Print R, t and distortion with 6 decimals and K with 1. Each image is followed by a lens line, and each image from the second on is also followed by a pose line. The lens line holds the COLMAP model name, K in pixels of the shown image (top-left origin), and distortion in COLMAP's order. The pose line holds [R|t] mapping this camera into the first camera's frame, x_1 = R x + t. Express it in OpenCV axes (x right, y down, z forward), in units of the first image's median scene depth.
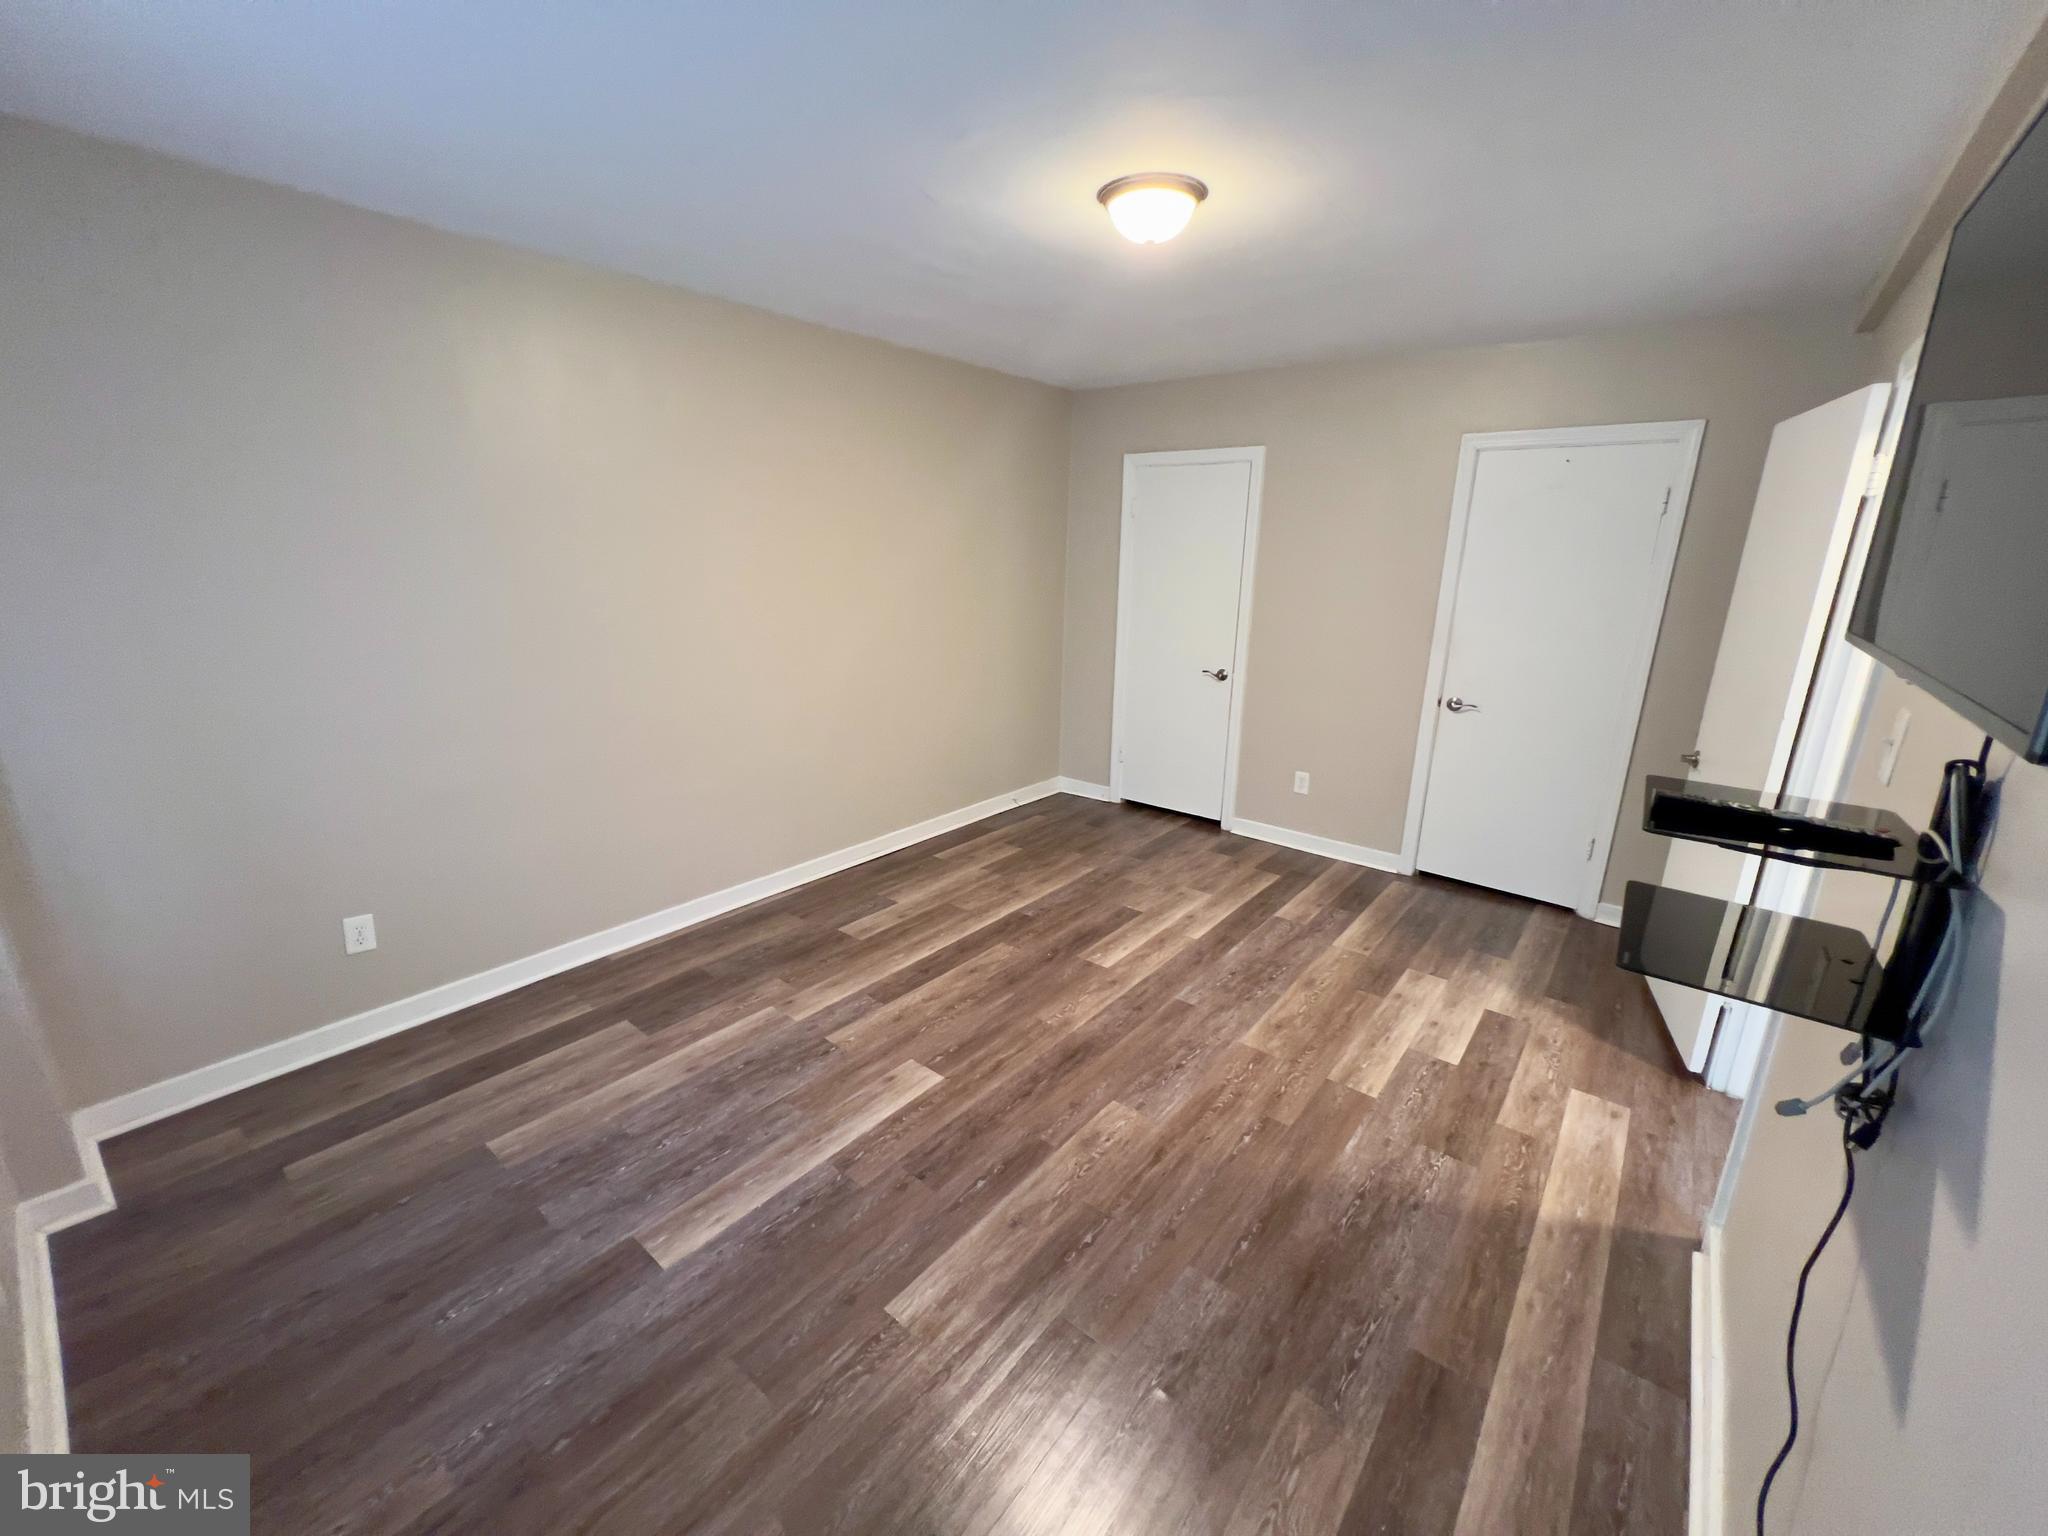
lens RADIAL K [[816.5, 0, 1030.9], [0, 816.5, 772.3], [0, 0, 1]] dist [-0.000127, -0.000047]
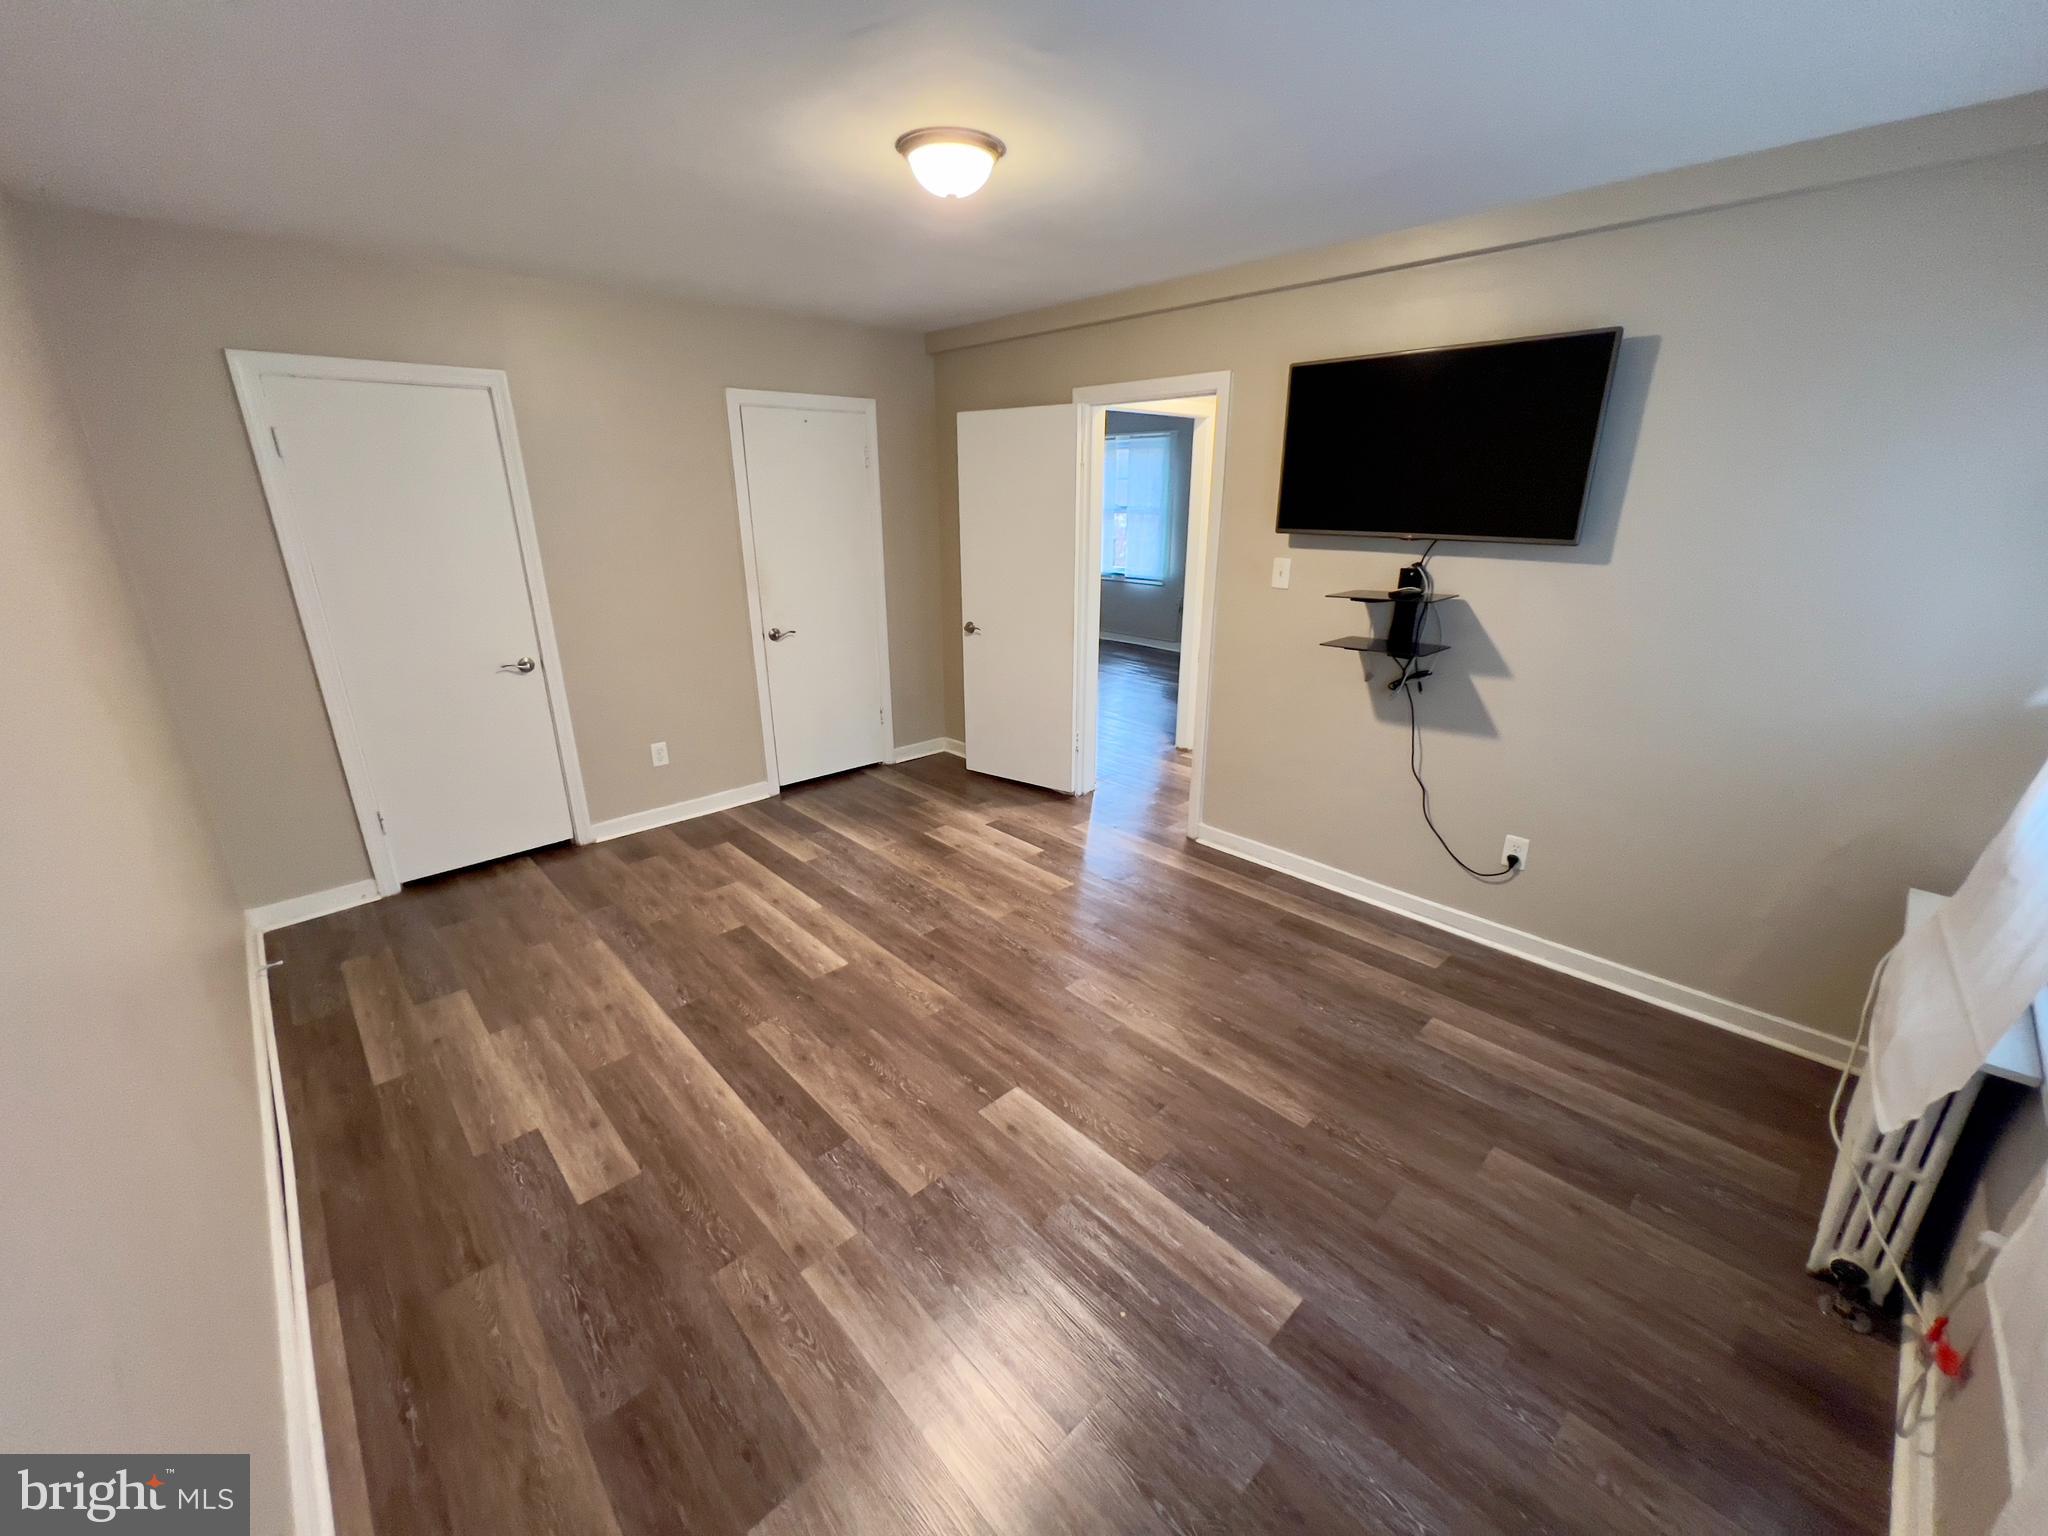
lens RADIAL K [[825.1, 0, 1024.0], [0, 825.1, 768.0], [0, 0, 1]] dist [-0.001366, -0.000041]
pose [[0.135122, -0.334174, 0.932775, -0.662063], [0.273613, 0.917388, 0.289026, -0.175383], [-0.952301, 0.216166, 0.215394, 0.548045]]
